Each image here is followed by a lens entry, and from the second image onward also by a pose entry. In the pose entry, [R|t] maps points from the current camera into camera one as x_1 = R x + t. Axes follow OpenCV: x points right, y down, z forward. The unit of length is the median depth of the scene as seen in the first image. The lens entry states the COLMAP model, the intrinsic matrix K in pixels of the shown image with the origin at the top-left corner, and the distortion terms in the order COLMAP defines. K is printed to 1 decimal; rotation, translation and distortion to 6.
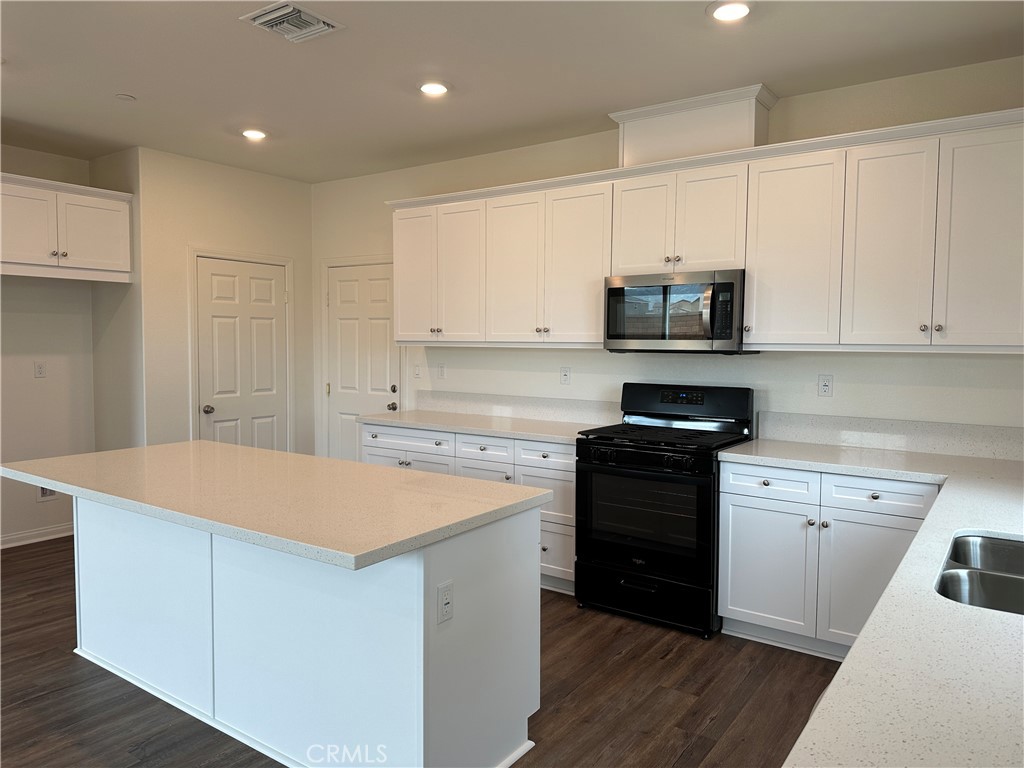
lens RADIAL K [[723.3, 0, 508.4], [0, 723.3, 385.5], [0, 0, 1]] dist [0.061179, -0.018829]
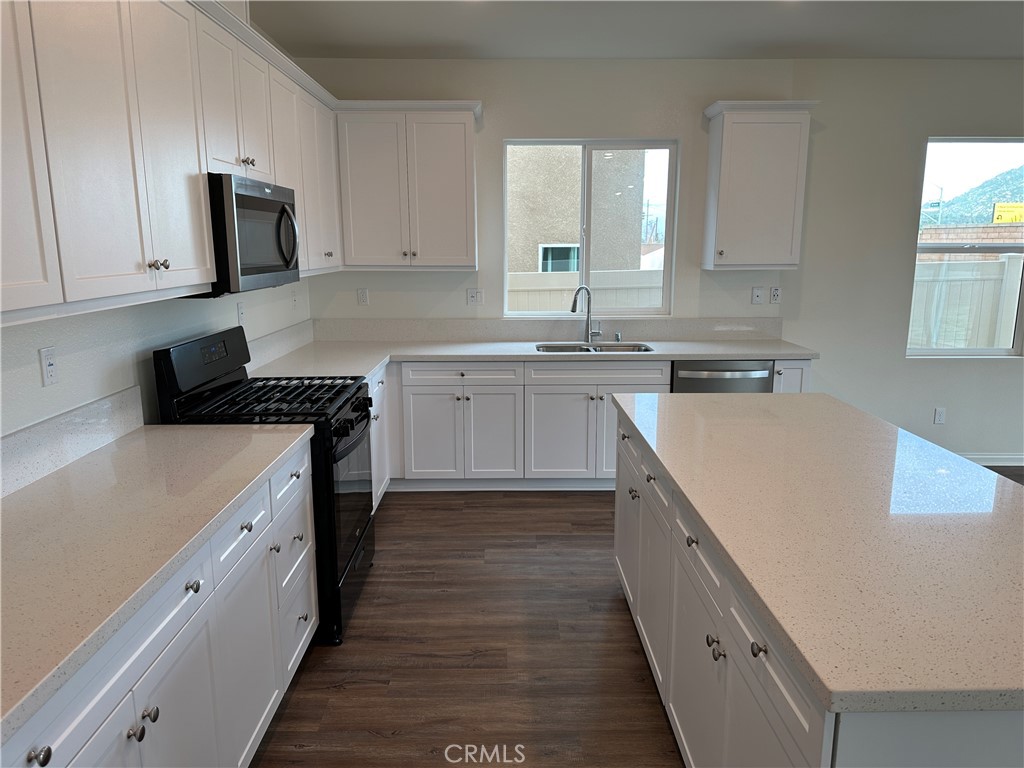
lens RADIAL K [[723.3, 0, 510.6], [0, 723.3, 387.0], [0, 0, 1]] dist [0.061179, -0.018829]
pose [[-0.597391, -0.164398, 0.784918, -0.524507], [0.045073, 0.970332, 0.237537, -0.110013], [-0.800682, 0.177281, -0.572258, 1.198209]]
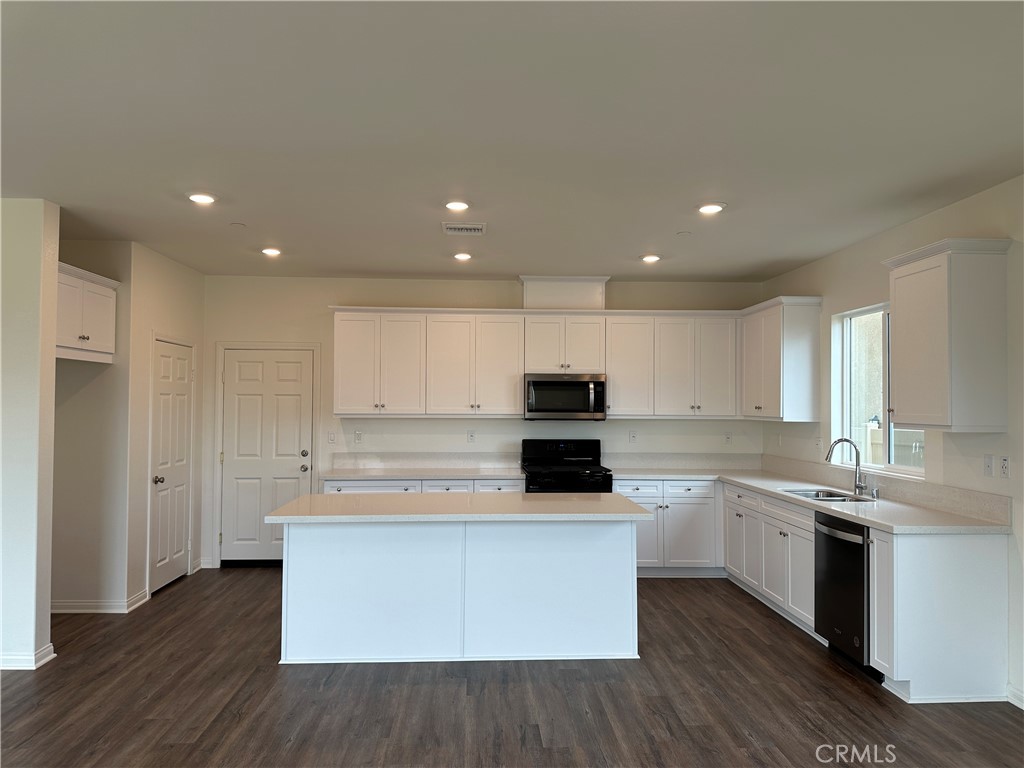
lens RADIAL K [[723.3, 0, 507.6], [0, 723.3, 383.5], [0, 0, 1]] dist [0.061179, -0.018829]
pose [[0.779943, 0.014322, 0.625687, -0.897450], [0.040680, 0.996464, -0.073519, -0.011343], [-0.624527, 0.082793, 0.776602, -0.224462]]
